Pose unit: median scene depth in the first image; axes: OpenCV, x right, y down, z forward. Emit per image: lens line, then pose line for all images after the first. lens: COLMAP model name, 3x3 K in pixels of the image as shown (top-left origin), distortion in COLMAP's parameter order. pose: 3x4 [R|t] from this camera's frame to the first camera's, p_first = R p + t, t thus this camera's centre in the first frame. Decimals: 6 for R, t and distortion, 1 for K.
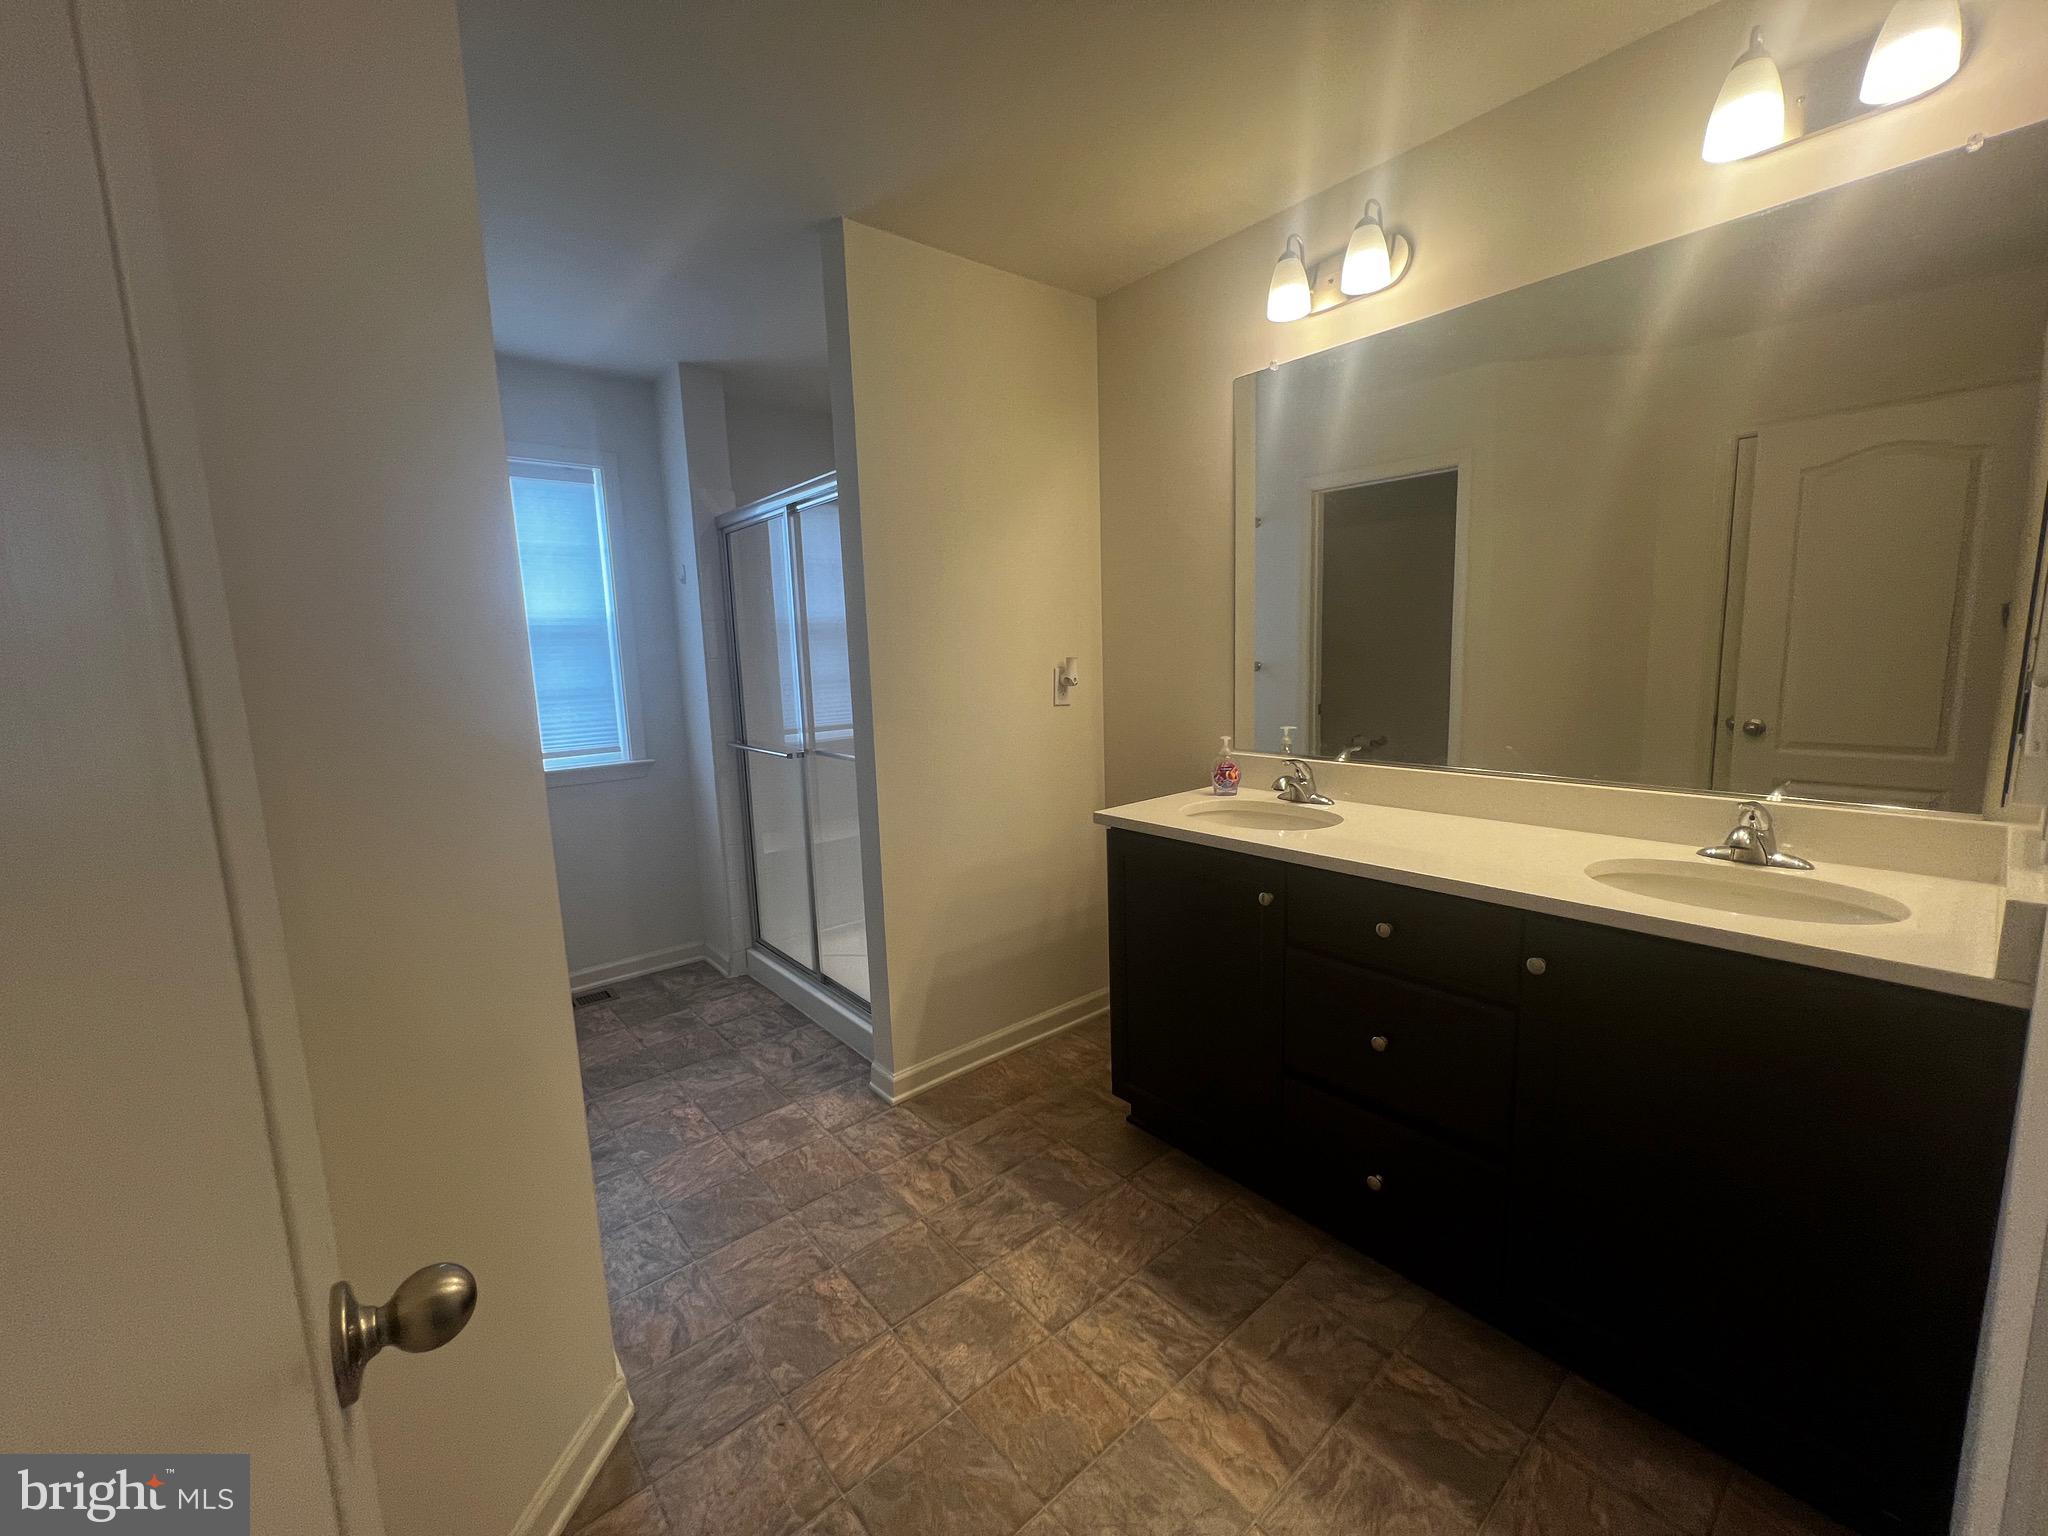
lens RADIAL K [[823.5, 0, 1024.0], [0, 823.5, 768.0], [0, 0, 1]] dist [-0.002380, 0.000273]
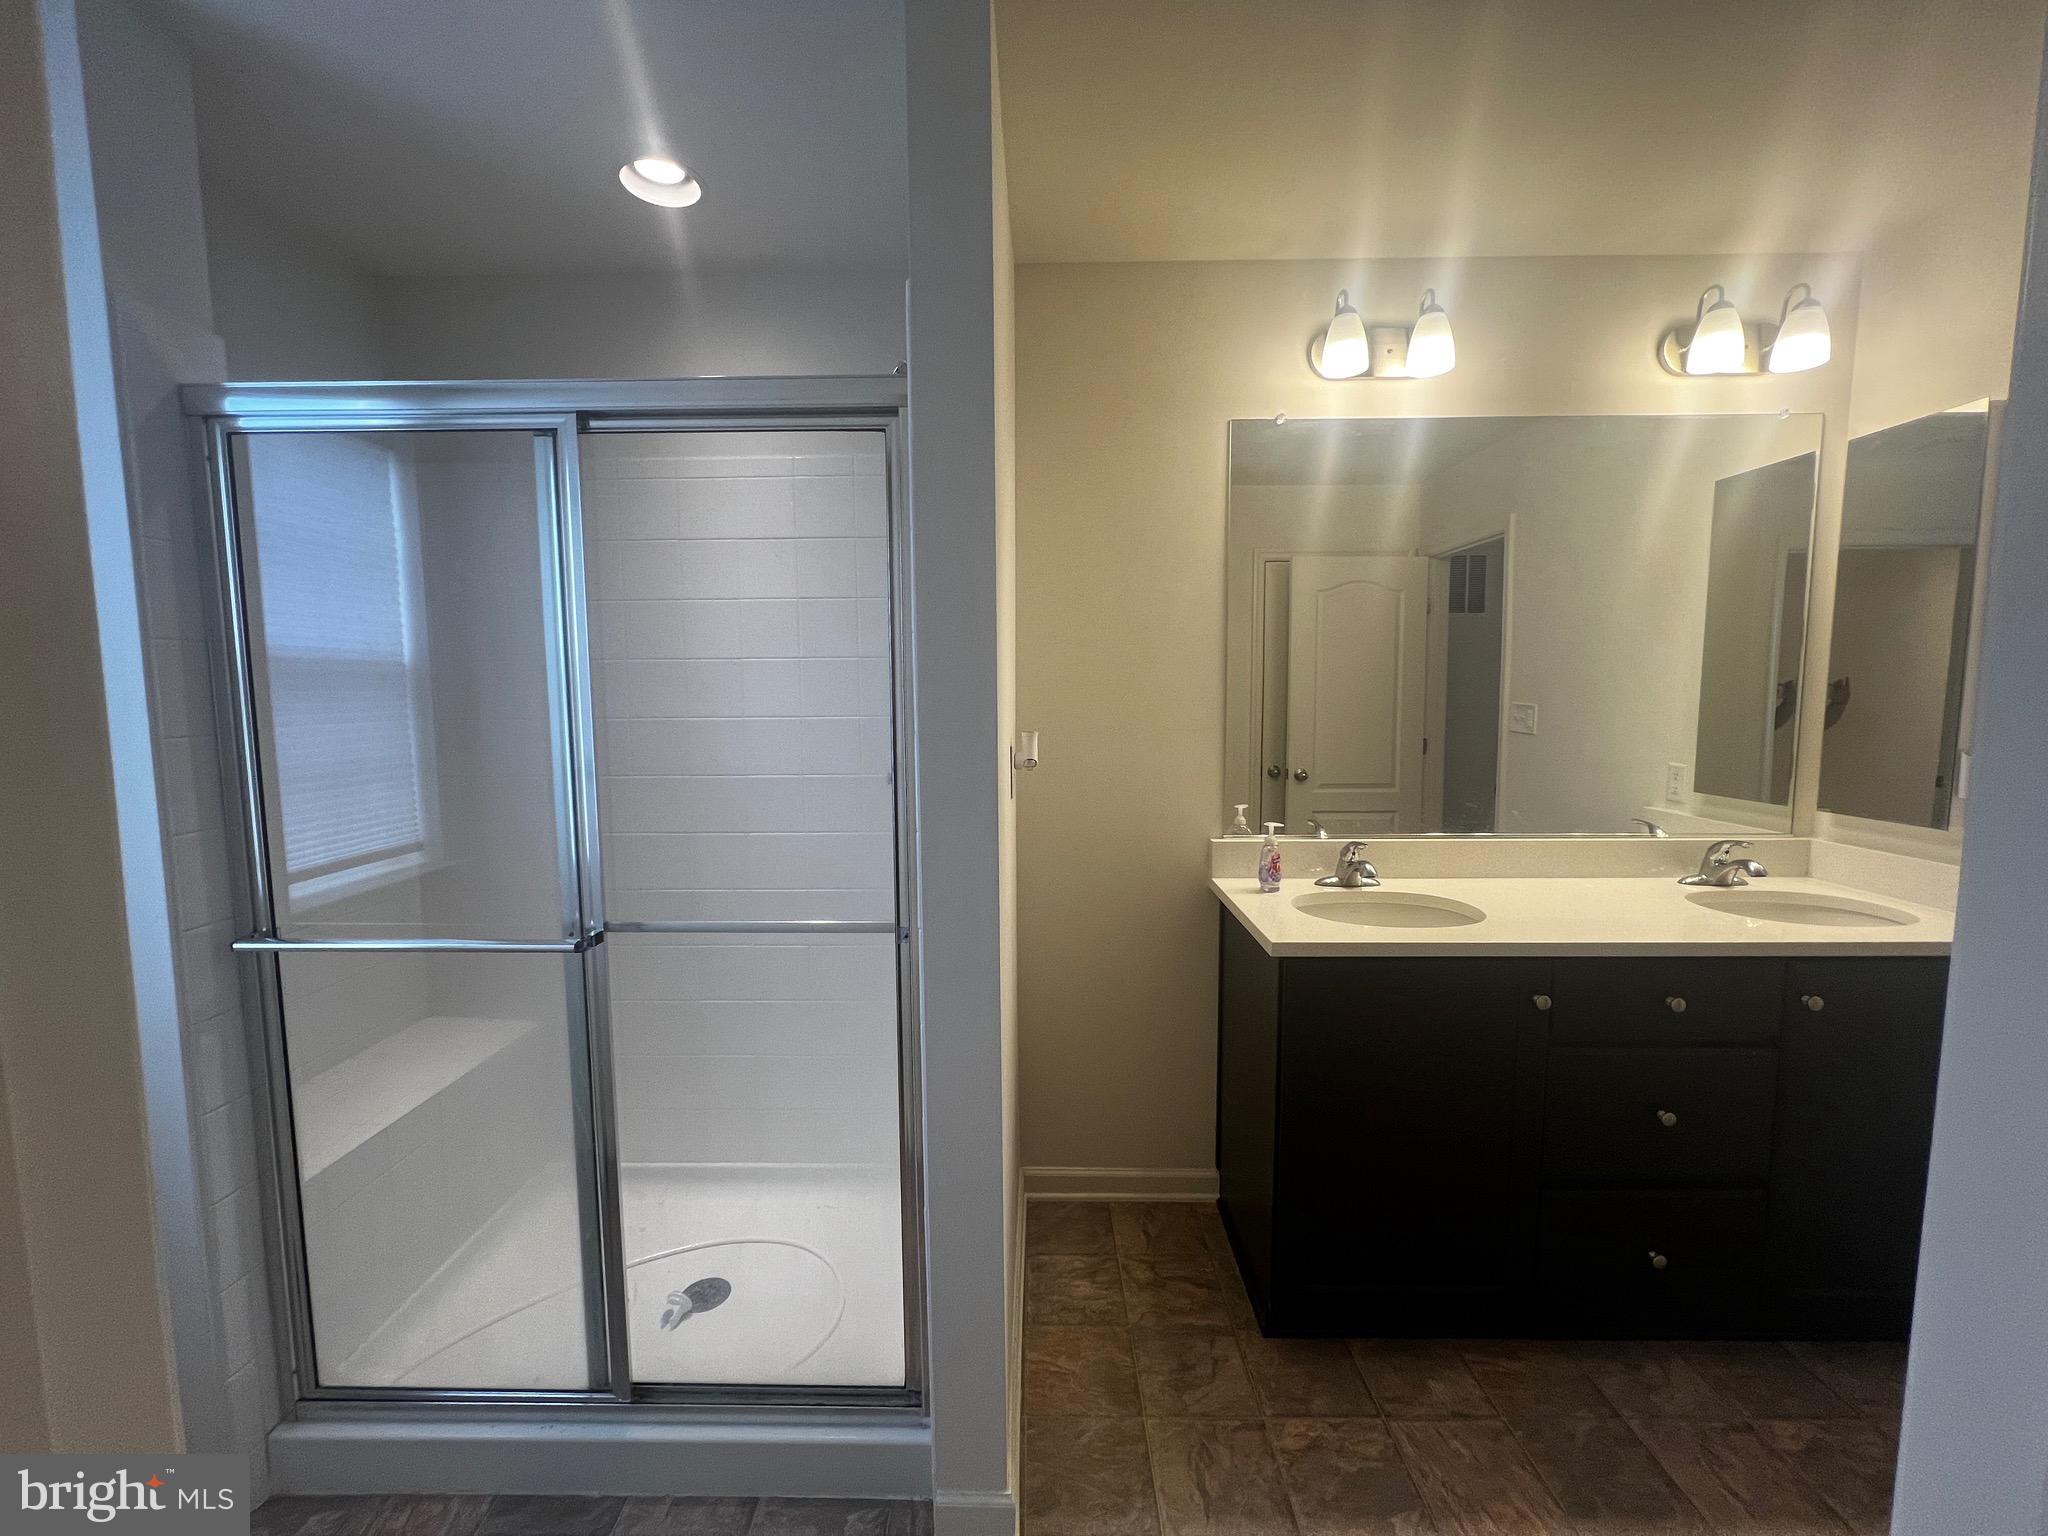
lens RADIAL K [[821.1, 0, 1022.5], [0, 821.1, 762.9], [0, 0, 1]] dist [-0.001792, -0.000162]
pose [[0.656168, -0.041514, 0.753472, -0.657559], [0.095473, 0.995029, -0.028320, -0.115935], [-0.748551, 0.090519, 0.656869, 0.712168]]
